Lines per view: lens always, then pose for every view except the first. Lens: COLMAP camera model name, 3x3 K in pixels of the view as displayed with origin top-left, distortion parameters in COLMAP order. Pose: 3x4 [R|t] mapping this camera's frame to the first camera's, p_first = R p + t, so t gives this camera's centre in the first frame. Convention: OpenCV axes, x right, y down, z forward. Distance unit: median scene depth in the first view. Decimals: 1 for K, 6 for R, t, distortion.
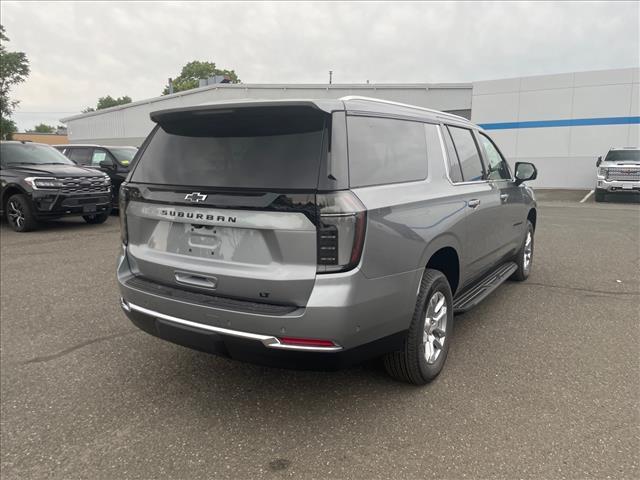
lens RADIAL K [[477.6, 0, 324.3], [0, 477.6, 238.9], [0, 0, 1]] dist [0.111761, -0.140355]
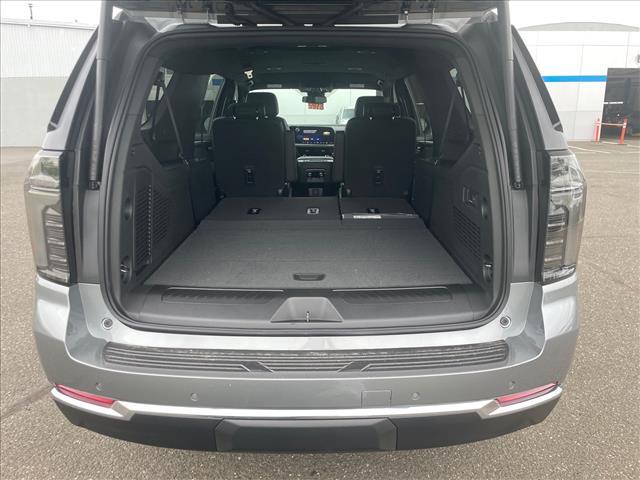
lens RADIAL K [[477.6, 0, 324.3], [0, 477.6, 238.9], [0, 0, 1]] dist [0.111761, -0.140355]
pose [[0.853775, -0.131684, 0.503714, -0.514076], [0.089316, 0.990188, 0.107474, -0.072207], [-0.512924, -0.046769, 0.857159, 0.547599]]
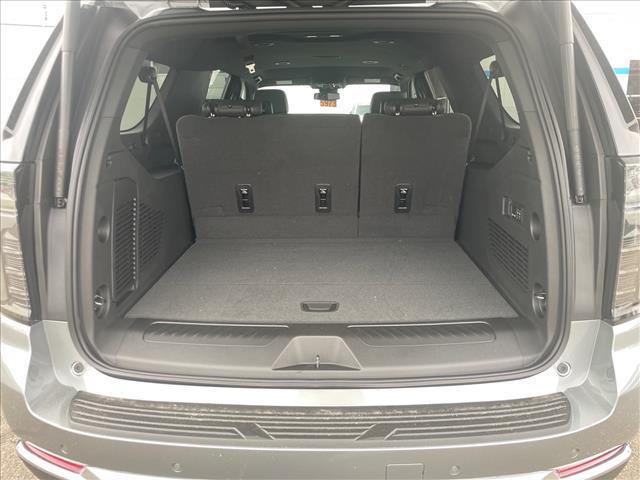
lens RADIAL K [[477.6, 0, 324.3], [0, 477.6, 238.9], [0, 0, 1]] dist [0.111761, -0.140355]
pose [[0.867466, -0.139195, 0.477626, -0.456308], [0.097843, 0.989044, 0.110534, -0.090245], [-0.487779, -0.049152, 0.871582, 0.638560]]
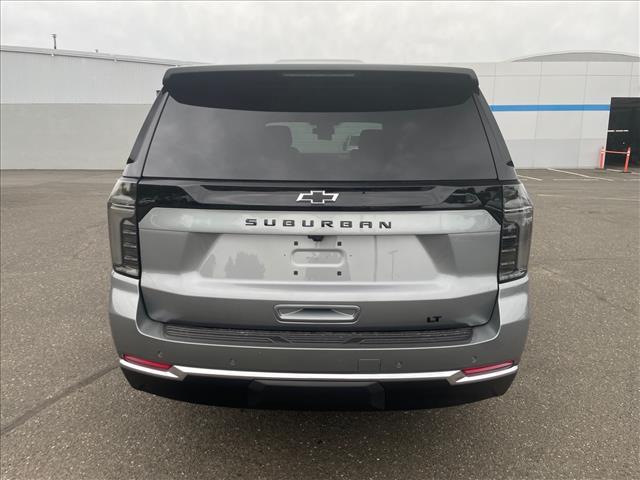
lens RADIAL K [[477.6, 0, 324.3], [0, 477.6, 238.9], [0, 0, 1]] dist [0.111761, -0.140355]
pose [[0.861755, -0.097690, 0.497830, -0.607725], [0.079658, 0.995169, 0.057395, -0.065041], [-0.501032, -0.009804, 0.865373, 0.394194]]
